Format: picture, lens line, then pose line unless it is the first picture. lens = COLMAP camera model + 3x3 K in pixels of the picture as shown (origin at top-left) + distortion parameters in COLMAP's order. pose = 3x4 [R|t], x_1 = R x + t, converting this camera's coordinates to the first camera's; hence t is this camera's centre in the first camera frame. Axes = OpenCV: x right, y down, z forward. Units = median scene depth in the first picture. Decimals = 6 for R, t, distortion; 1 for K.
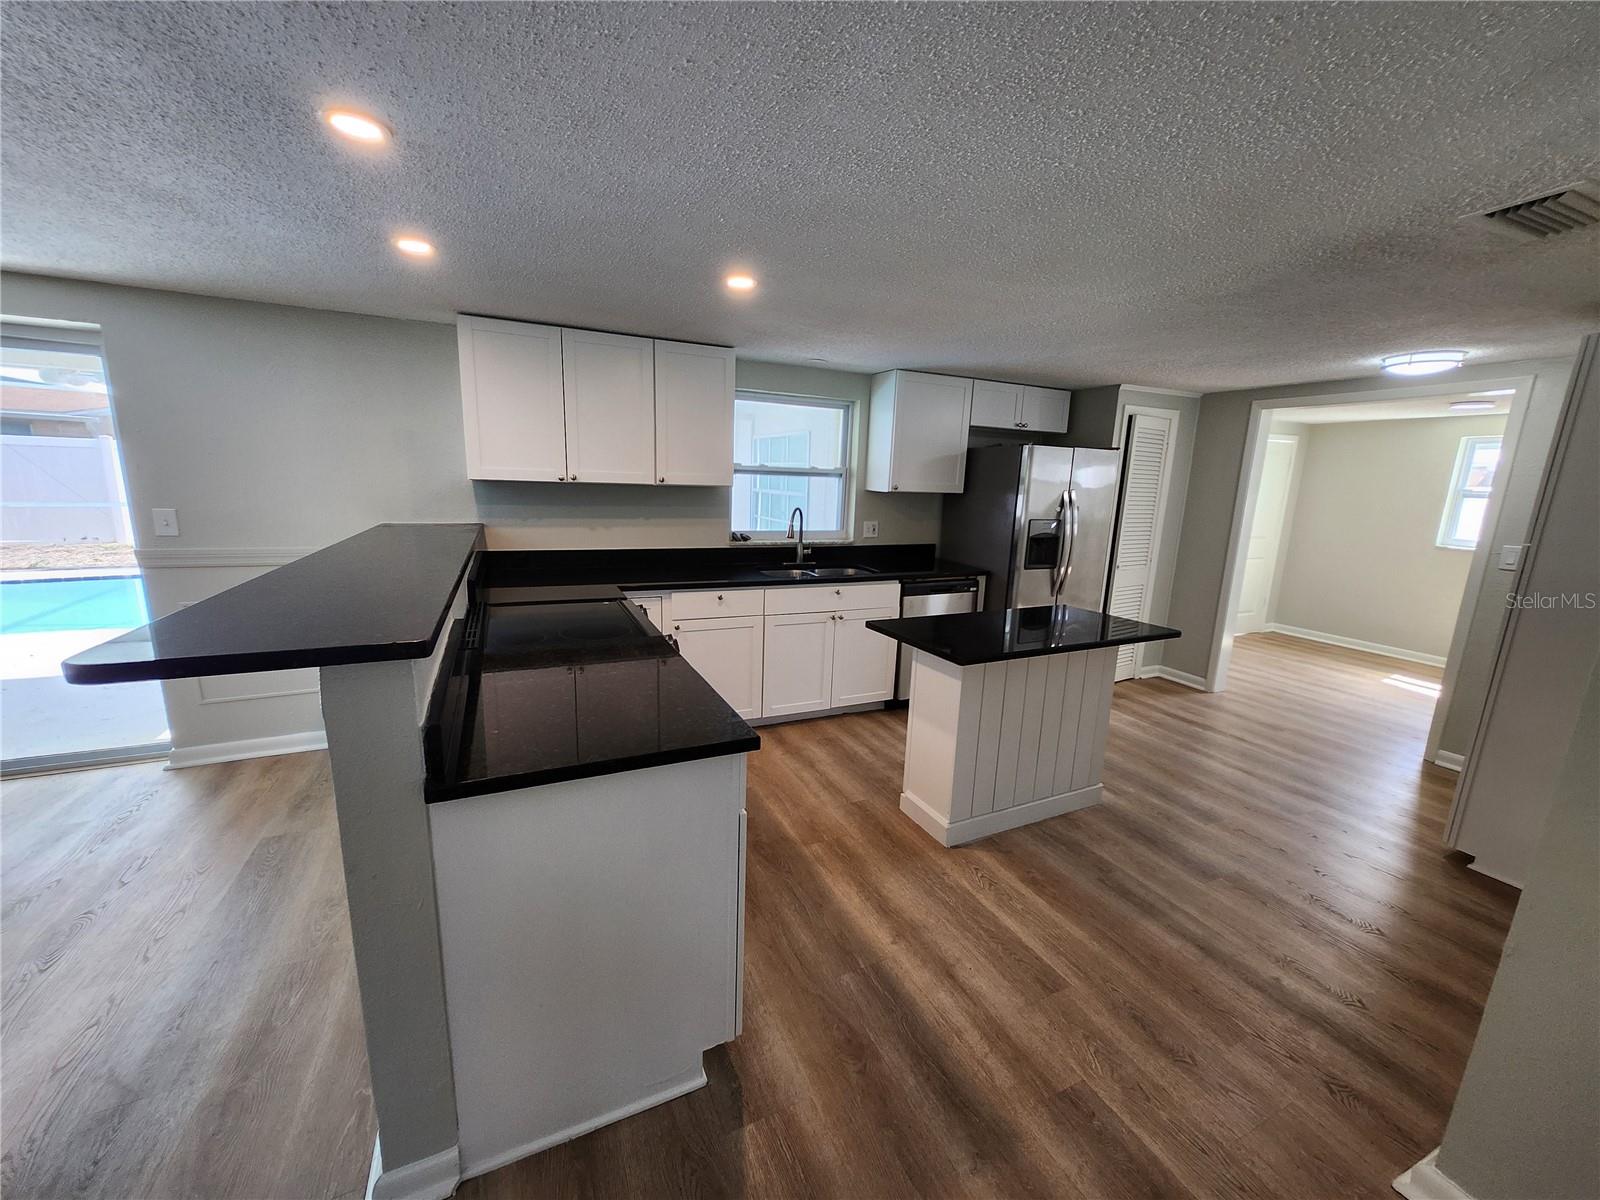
lens RADIAL K [[625.1, 0, 808.0], [0, 625.1, 603.4], [0, 0, 1]] dist [0.001365, 0.000071]
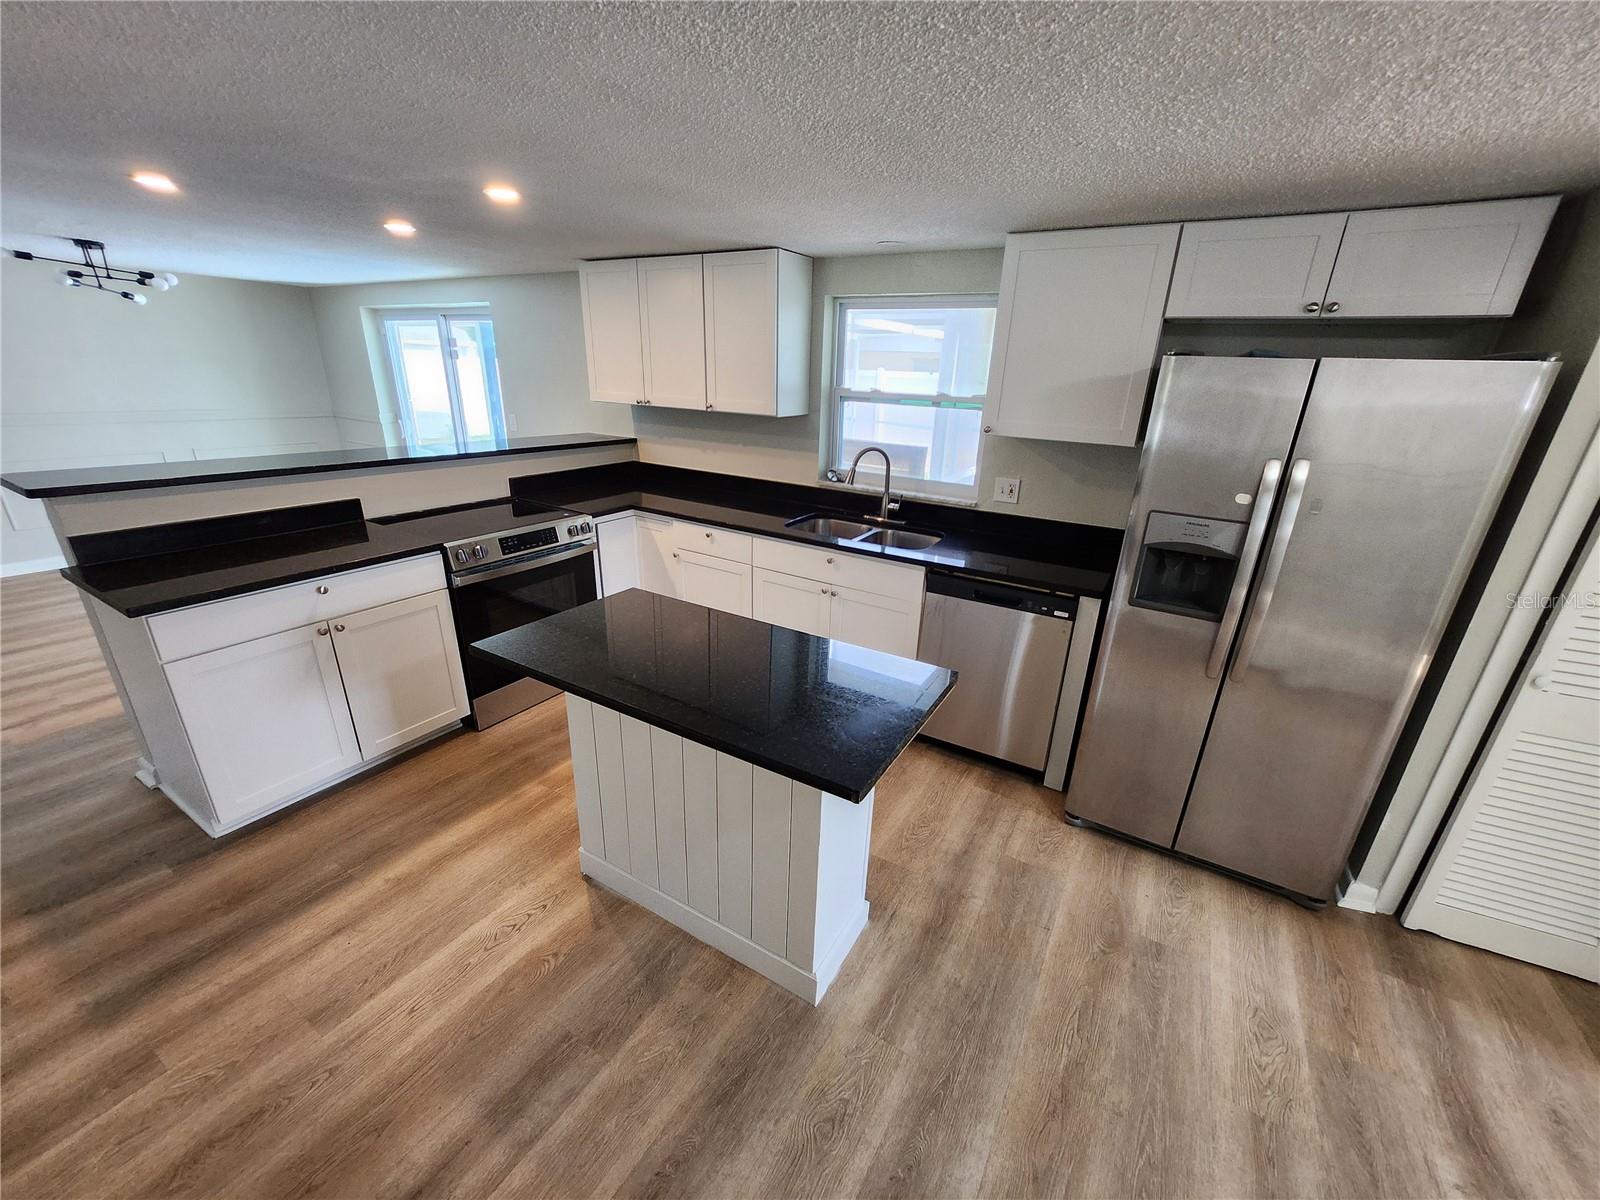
lens RADIAL K [[625.1, 0, 808.0], [0, 625.1, 603.4], [0, 0, 1]] dist [0.001365, 0.000071]
pose [[0.555289, 0.277368, -0.784042, 0.640659], [-0.181358, 0.960443, 0.211328, -0.123086], [0.811643, 0.024844, 0.583626, 0.511293]]
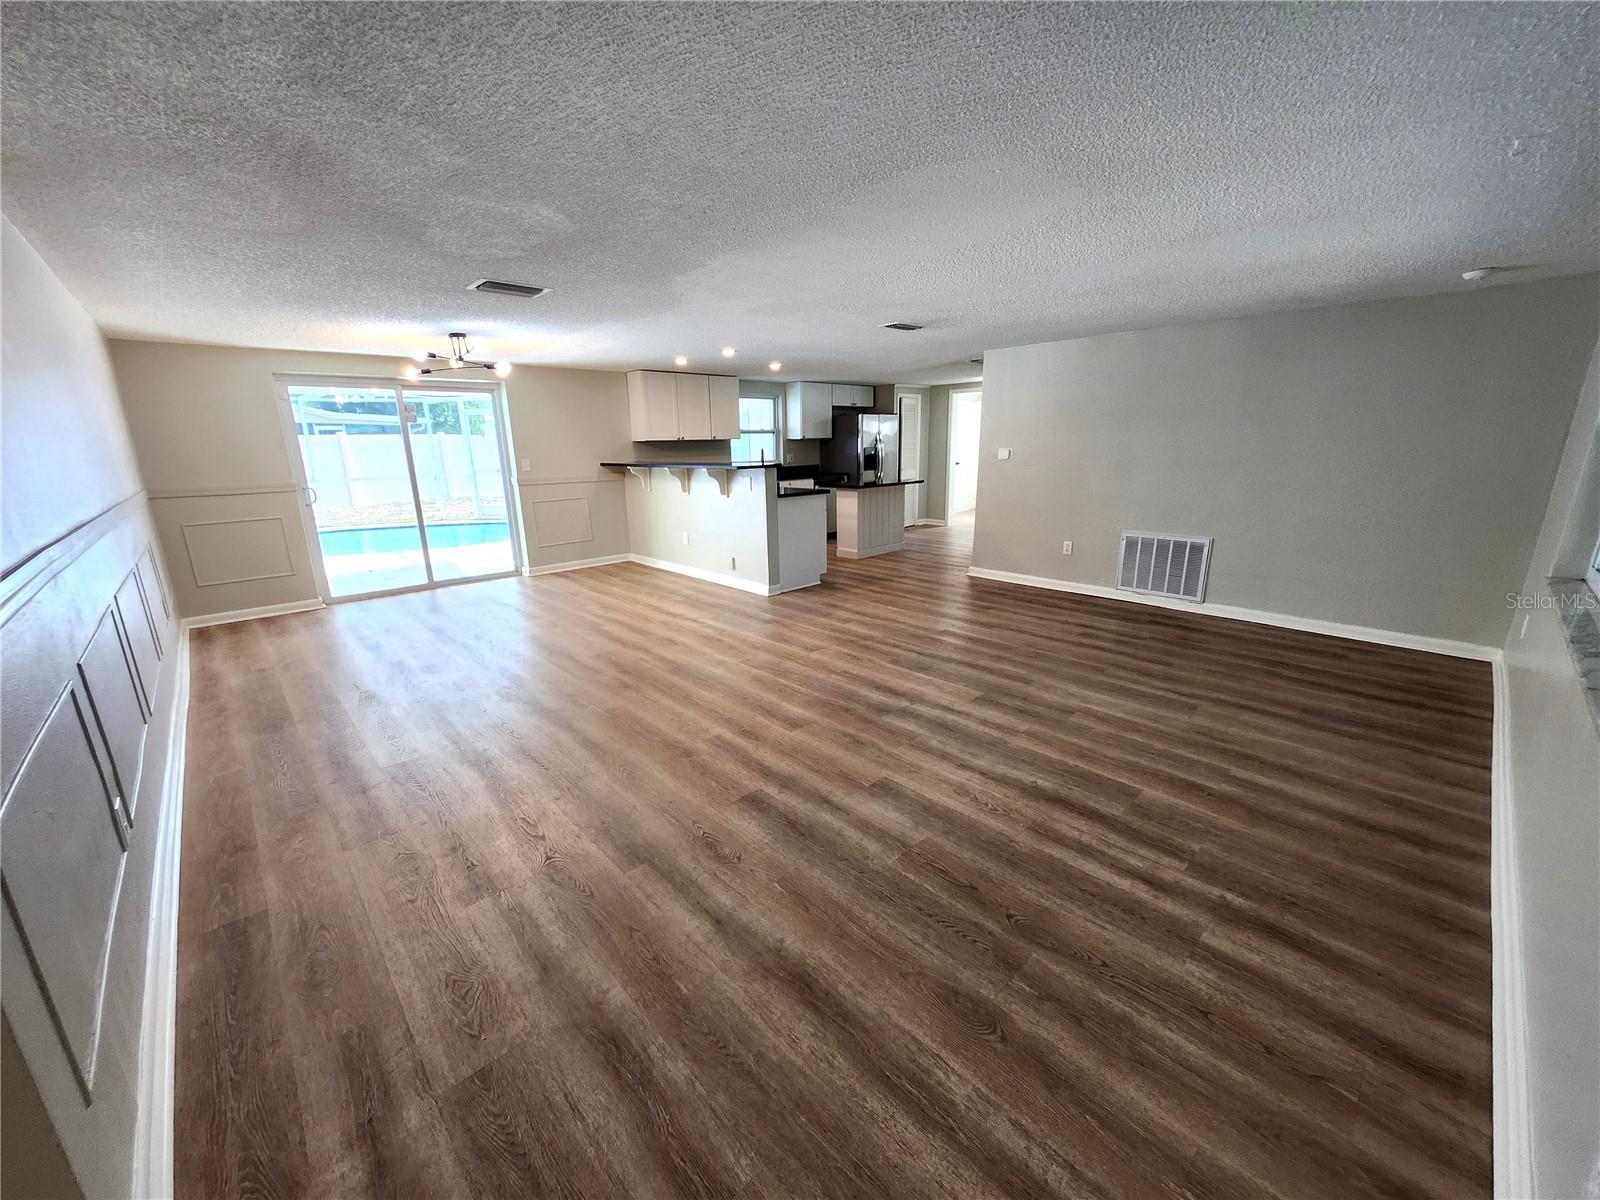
lens RADIAL K [[625.1, 0, 808.0], [0, 625.1, 603.4], [0, 0, 1]] dist [0.001365, 0.000071]
pose [[0.950466, -0.126576, 0.283890, -0.569062], [0.110958, 0.991321, 0.070505, 0.249753], [-0.290350, -0.035513, 0.956261, -1.157557]]
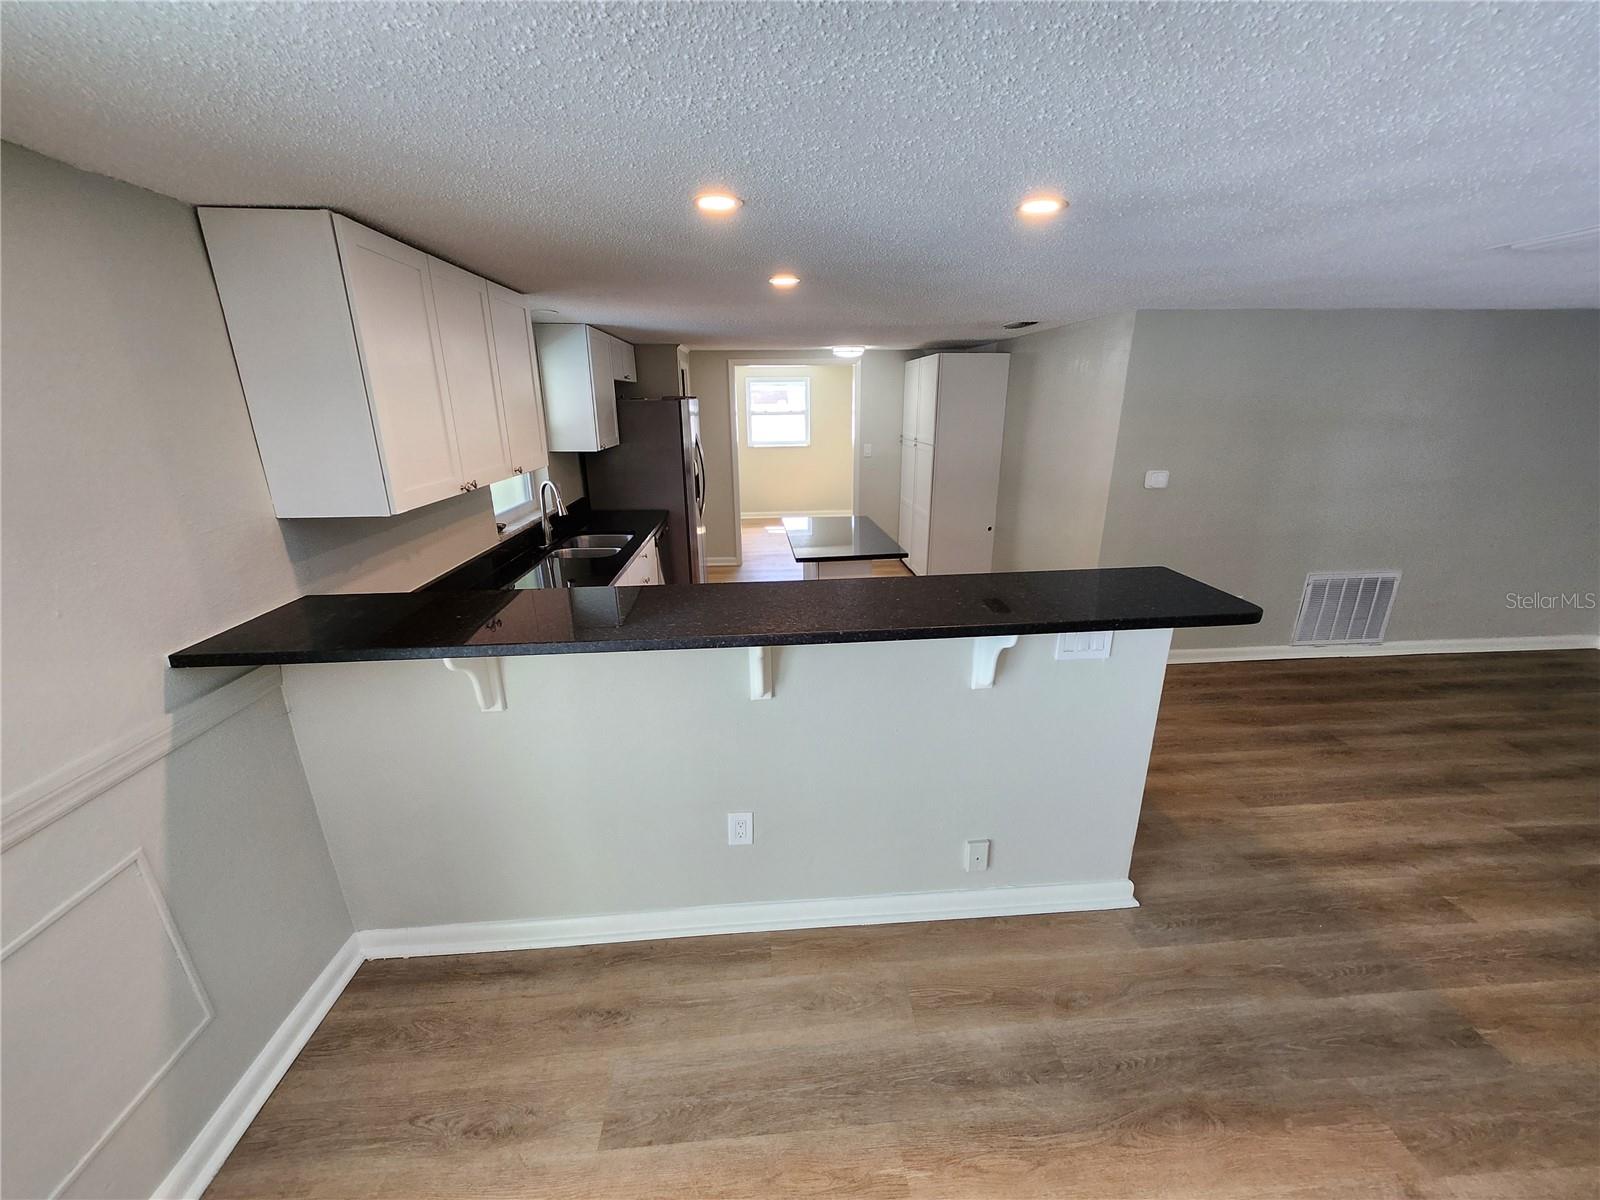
lens RADIAL K [[625.1, 0, 808.0], [0, 625.1, 603.4], [0, 0, 1]] dist [0.001365, 0.000071]
pose [[0.351903, -0.325662, 0.877559, -0.754660], [0.208234, 0.941269, 0.265803, -0.155338], [-0.912581, 0.089201, 0.399049, 0.347421]]
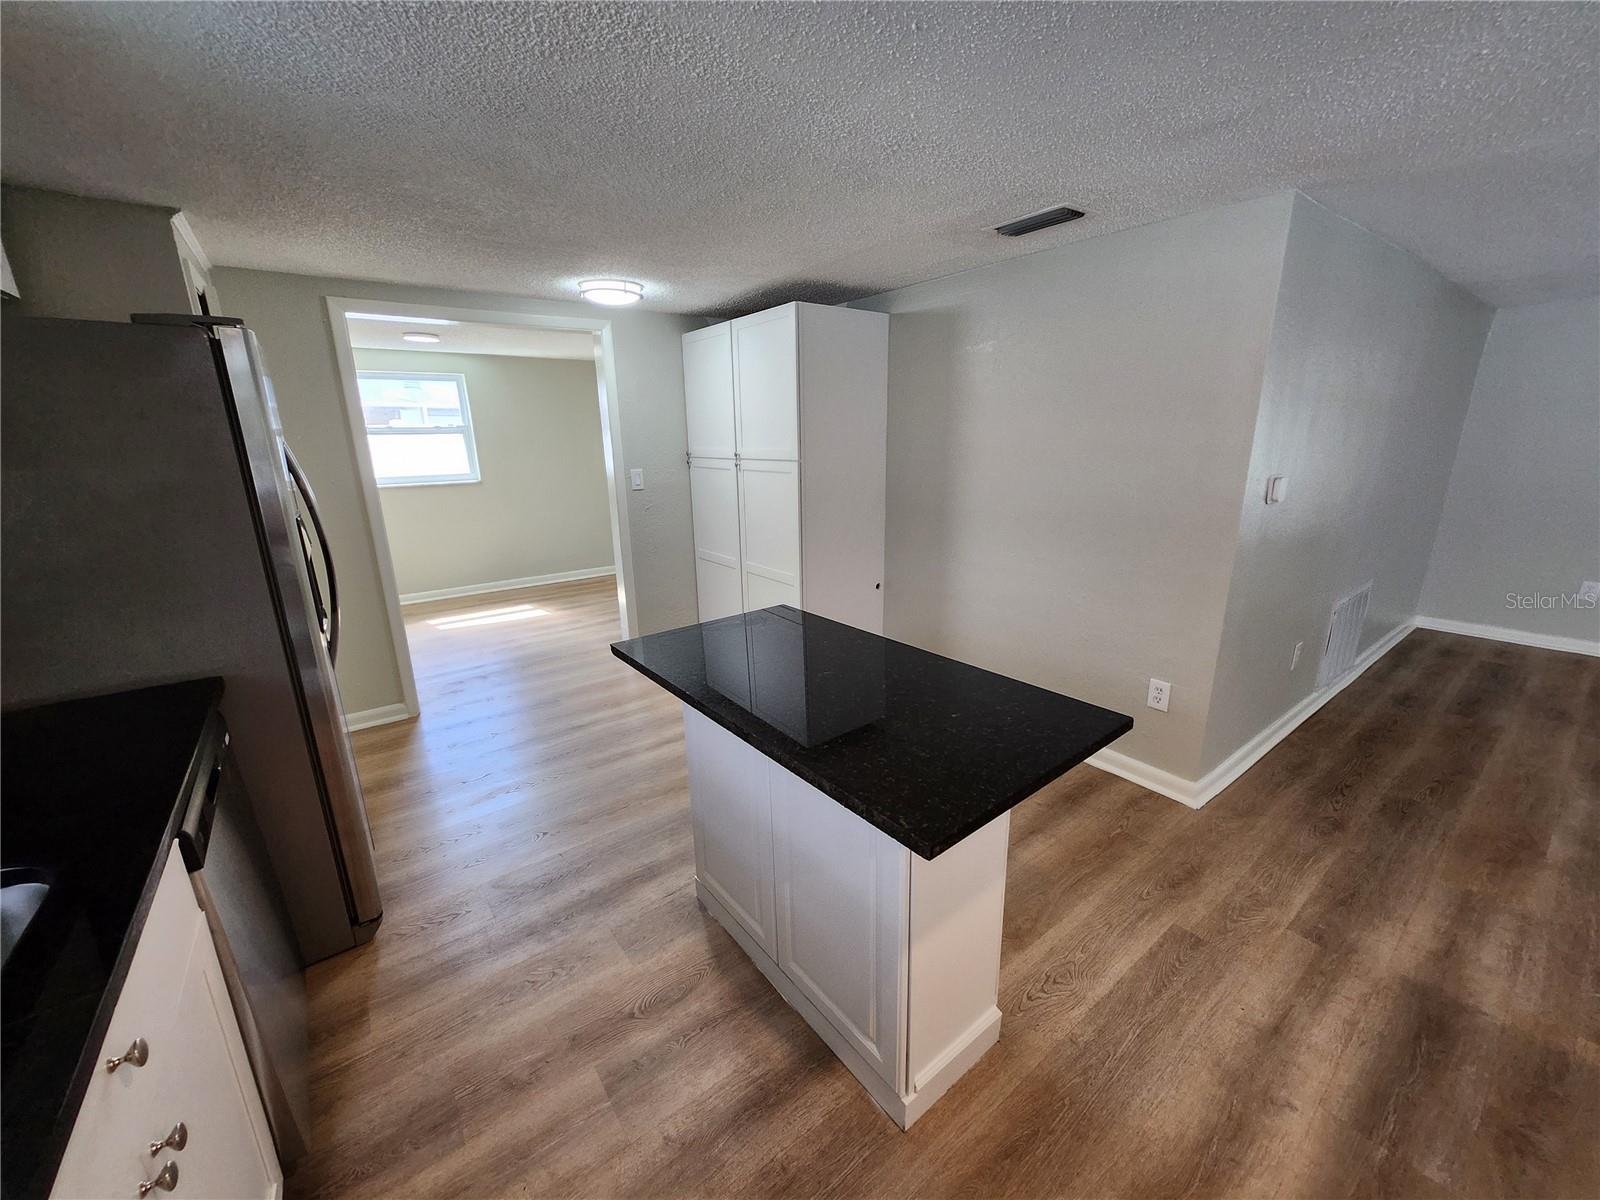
lens RADIAL K [[633.6, 0, 806.3], [0, 633.6, 607.3], [0, 0, 1]] dist [-0.000075, 0.000001]
pose [[-0.209611, -0.291827, 0.933220, -0.125916], [0.207044, 0.919534, 0.334051, -0.155757], [-0.955613, 0.263239, -0.132323, 0.780398]]
